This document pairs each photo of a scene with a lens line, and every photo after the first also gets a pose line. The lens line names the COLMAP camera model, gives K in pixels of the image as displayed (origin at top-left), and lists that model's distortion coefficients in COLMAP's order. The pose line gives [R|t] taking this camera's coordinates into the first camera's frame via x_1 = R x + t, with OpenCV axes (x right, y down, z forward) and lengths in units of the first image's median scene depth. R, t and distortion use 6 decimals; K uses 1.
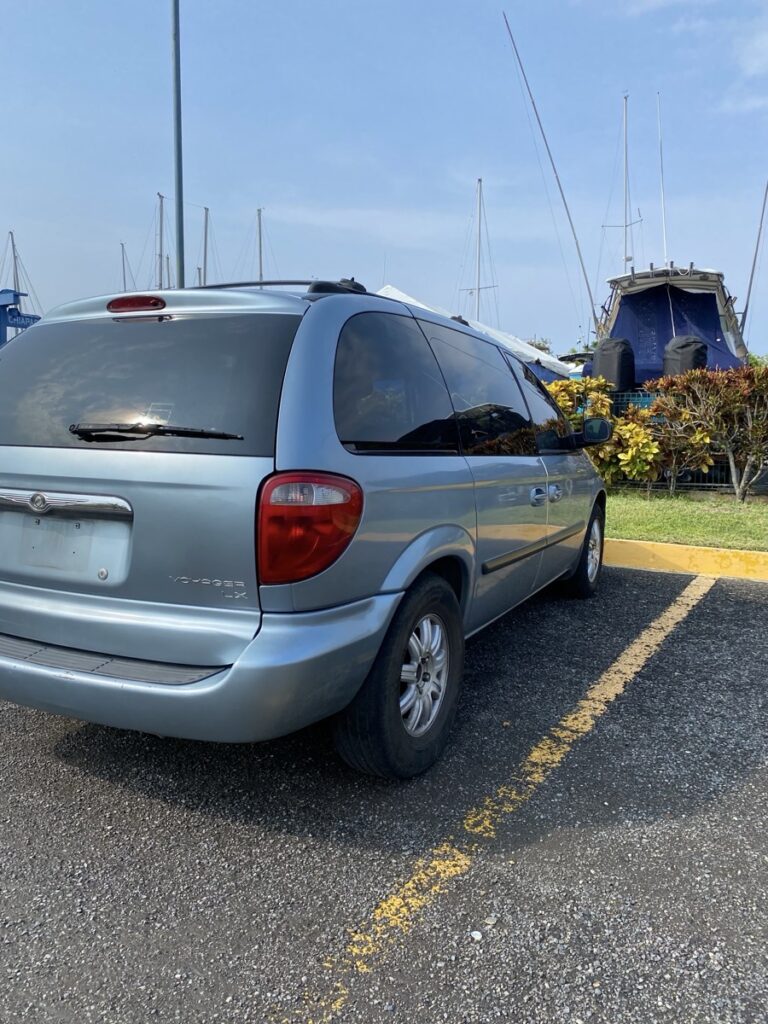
lens RADIAL K [[777.9, 0, 384.2], [0, 777.9, 505.9], [0, 0, 1]] dist [0.023907, -0.004724]
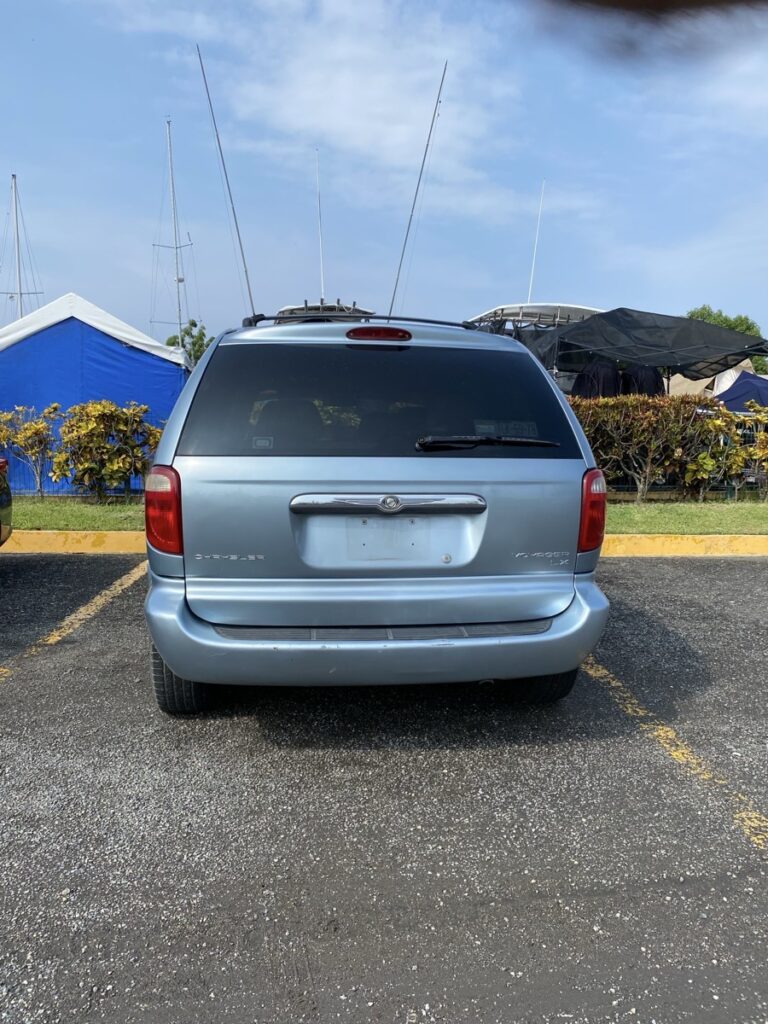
lens RADIAL K [[777.9, 0, 383.9], [0, 777.9, 515.6], [0, 0, 1]] dist [0.023907, -0.004724]
pose [[0.837468, -0.055828, 0.543628, -1.097319], [0.060784, 0.998112, 0.008863, 0.002542], [-0.543096, 0.025622, 0.839280, 0.029765]]
